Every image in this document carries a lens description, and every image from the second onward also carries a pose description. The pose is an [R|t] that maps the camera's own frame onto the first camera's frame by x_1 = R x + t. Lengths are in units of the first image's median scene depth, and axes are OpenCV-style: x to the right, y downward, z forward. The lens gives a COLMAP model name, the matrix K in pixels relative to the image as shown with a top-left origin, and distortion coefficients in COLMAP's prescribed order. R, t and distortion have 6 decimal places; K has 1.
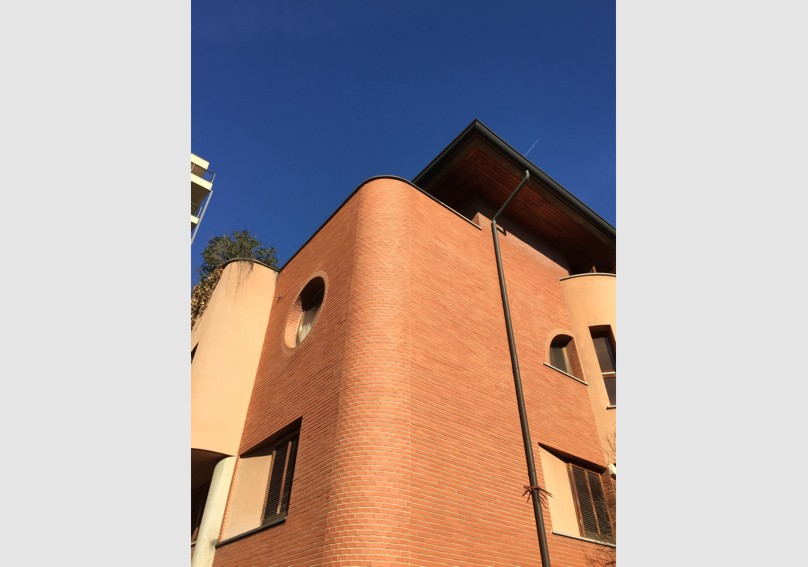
lens RADIAL K [[477.4, 0, 404.0], [0, 477.4, 283.5], [0, 0, 1]] dist [0.037710, -0.000519]
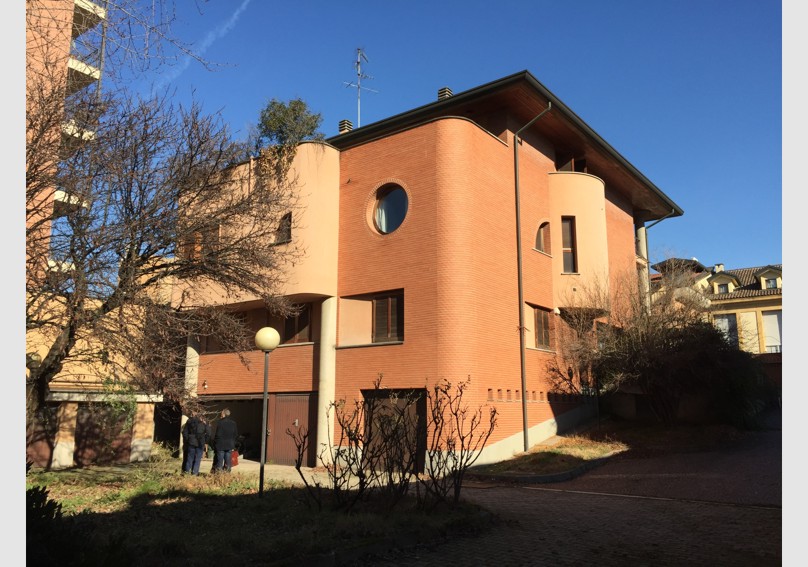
lens RADIAL K [[669.5, 0, 404.0], [0, 669.5, 283.5], [0, 0, 1]] dist [0.091666, 0.000897]
pose [[0.967357, 0.037286, 0.250661, -0.652716], [-0.148952, 0.883880, 0.443361, -0.638039], [-0.205023, -0.466225, 0.860581, -0.834585]]
